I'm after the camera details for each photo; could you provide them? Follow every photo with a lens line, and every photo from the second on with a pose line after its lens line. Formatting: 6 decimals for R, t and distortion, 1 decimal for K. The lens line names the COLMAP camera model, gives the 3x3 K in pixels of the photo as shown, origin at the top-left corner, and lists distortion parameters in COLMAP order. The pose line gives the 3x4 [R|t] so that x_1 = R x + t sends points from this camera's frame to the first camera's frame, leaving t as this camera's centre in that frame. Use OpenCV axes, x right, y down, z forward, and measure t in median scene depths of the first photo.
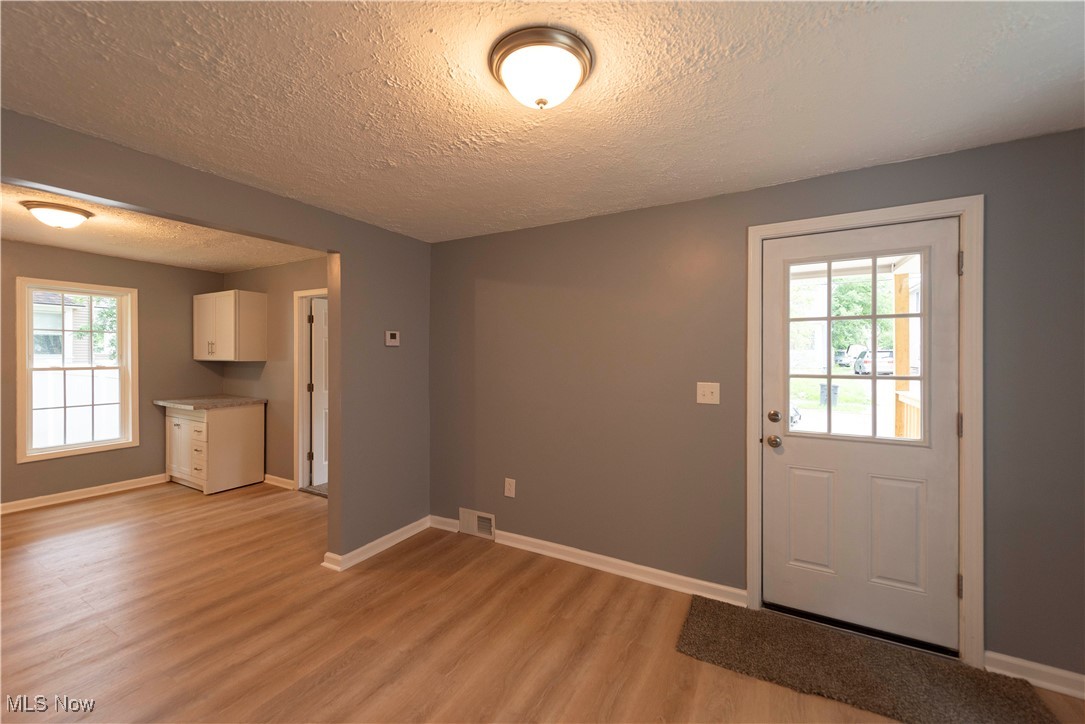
lens RADIAL K [[432.8, 0, 541.2], [0, 432.8, 359.7], [0, 0, 1]] dist [0.002381, -0.000877]
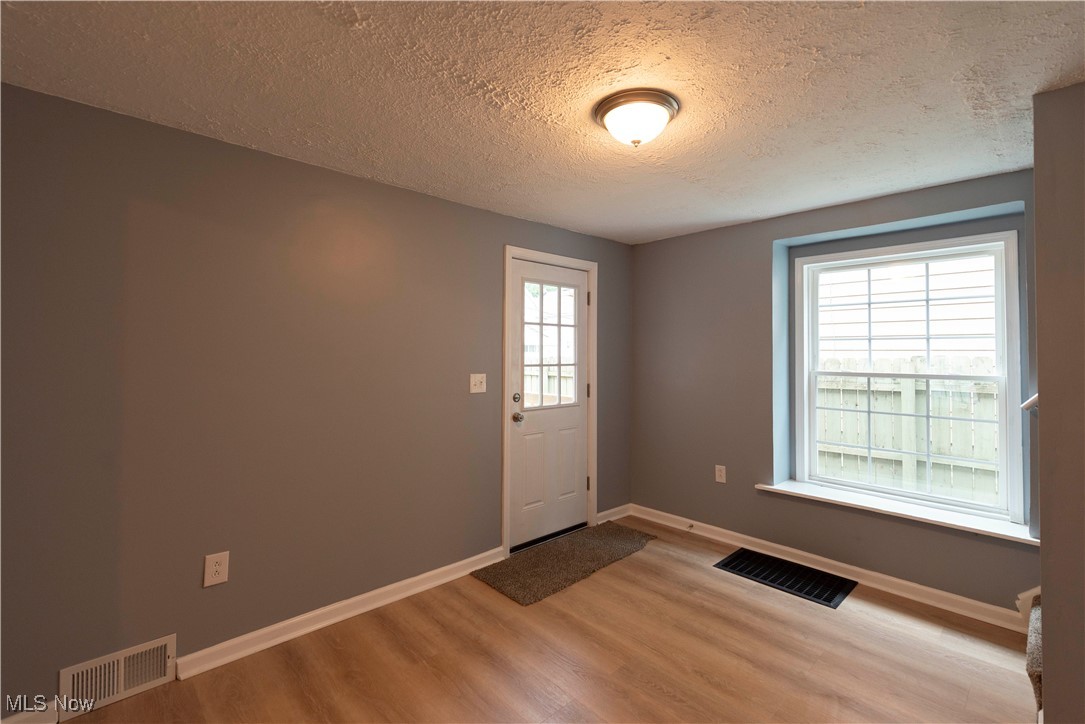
lens RADIAL K [[481.2, 0, 548.8], [0, 481.2, 350.4], [0, 0, 1]] dist [0.005140, -0.001719]
pose [[0.285855, 0.012459, 0.958192, -0.789365], [0.010879, 0.999809, -0.016246, 0.015691], [-0.958211, 0.015068, 0.285665, 0.499071]]
